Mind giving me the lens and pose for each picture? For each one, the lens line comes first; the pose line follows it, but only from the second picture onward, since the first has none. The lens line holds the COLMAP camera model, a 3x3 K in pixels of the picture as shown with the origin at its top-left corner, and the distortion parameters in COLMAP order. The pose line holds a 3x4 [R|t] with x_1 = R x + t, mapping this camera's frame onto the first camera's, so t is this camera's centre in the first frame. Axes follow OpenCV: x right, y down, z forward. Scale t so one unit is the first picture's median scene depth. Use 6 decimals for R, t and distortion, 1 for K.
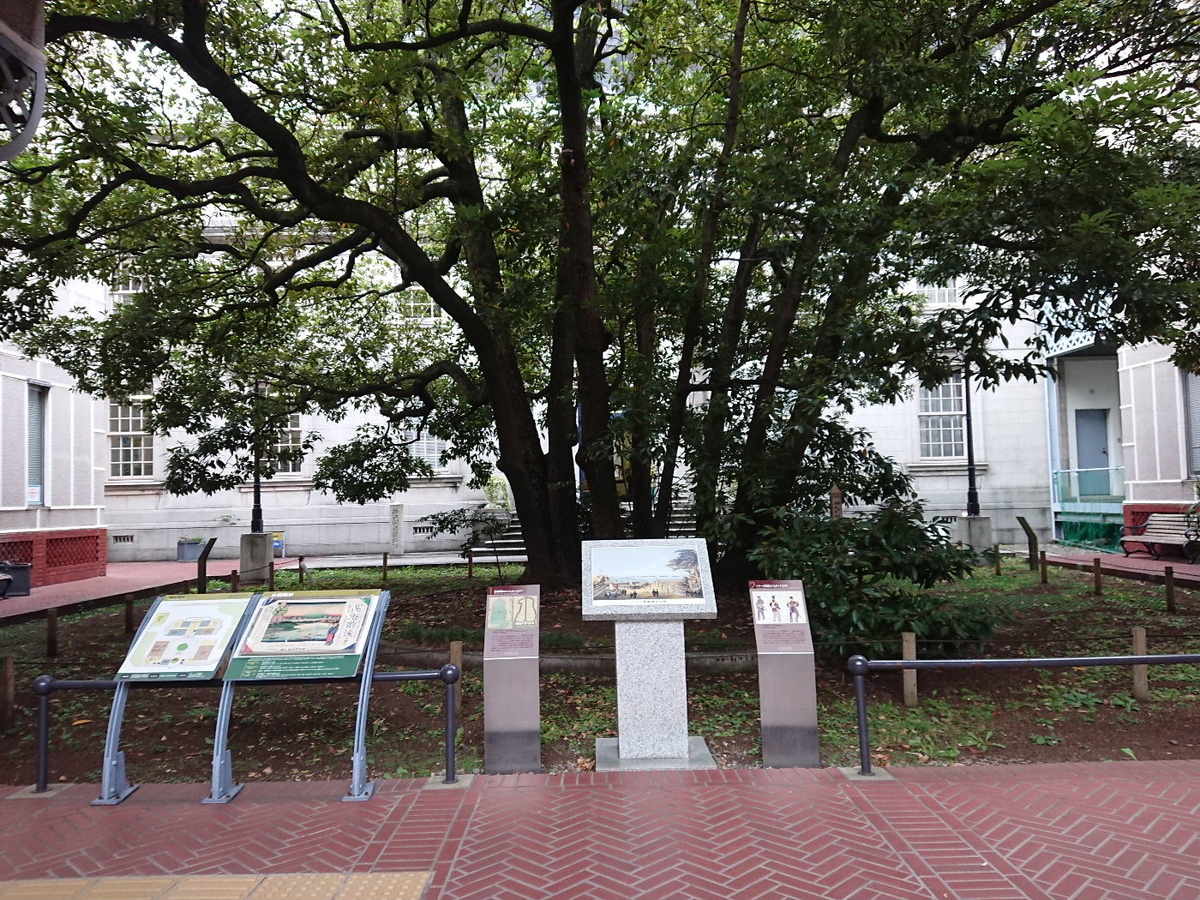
lens RADIAL K [[890.1, 0, 600.0], [0, 890.1, 450.0], [0, 0, 1]] dist [0.220374, -0.370324]
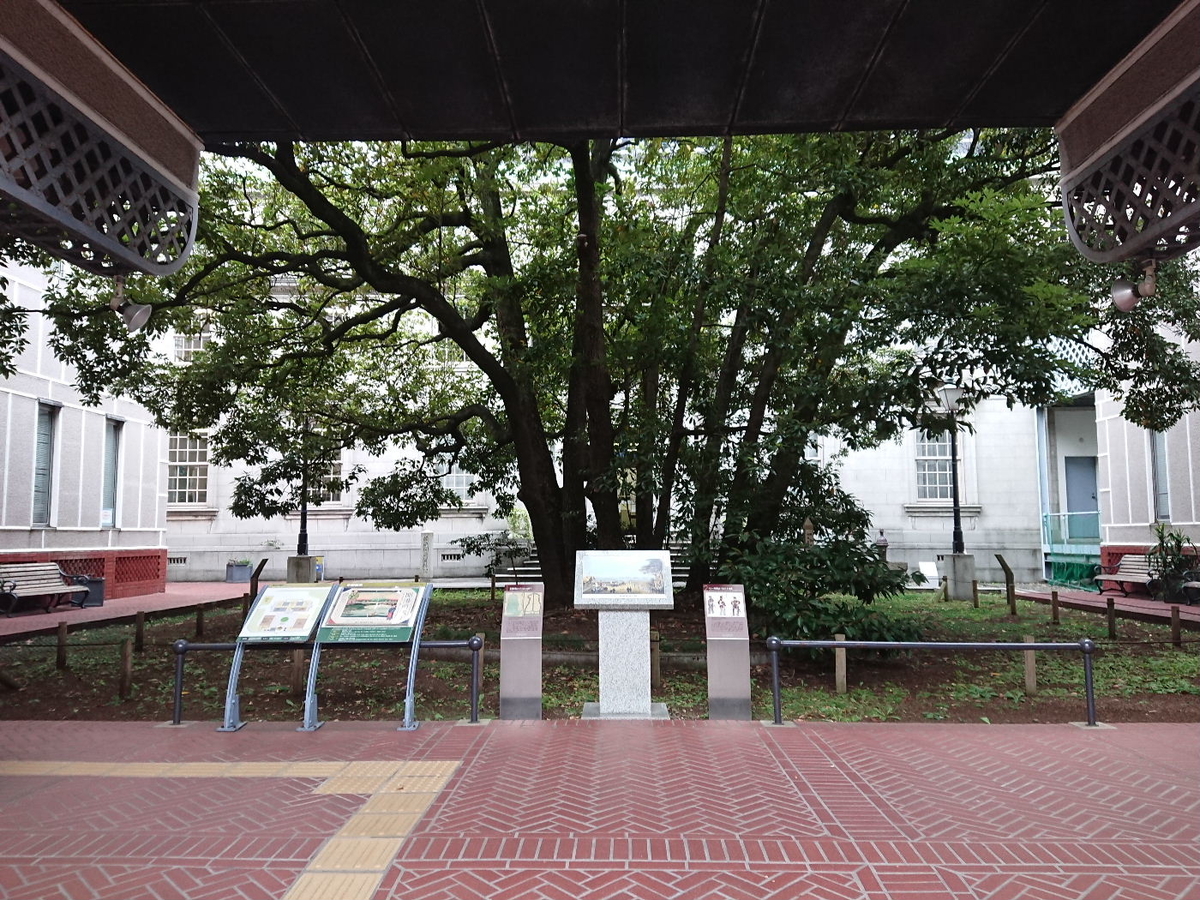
lens RADIAL K [[890.1, 0, 600.0], [0, 890.1, 450.0], [0, 0, 1]] dist [0.220374, -0.370324]
pose [[0.999422, 0.016906, -0.029498, 0.020623], [-0.018105, 0.999002, -0.040835, 0.002234], [0.028778, 0.041345, 0.998730, -0.132077]]
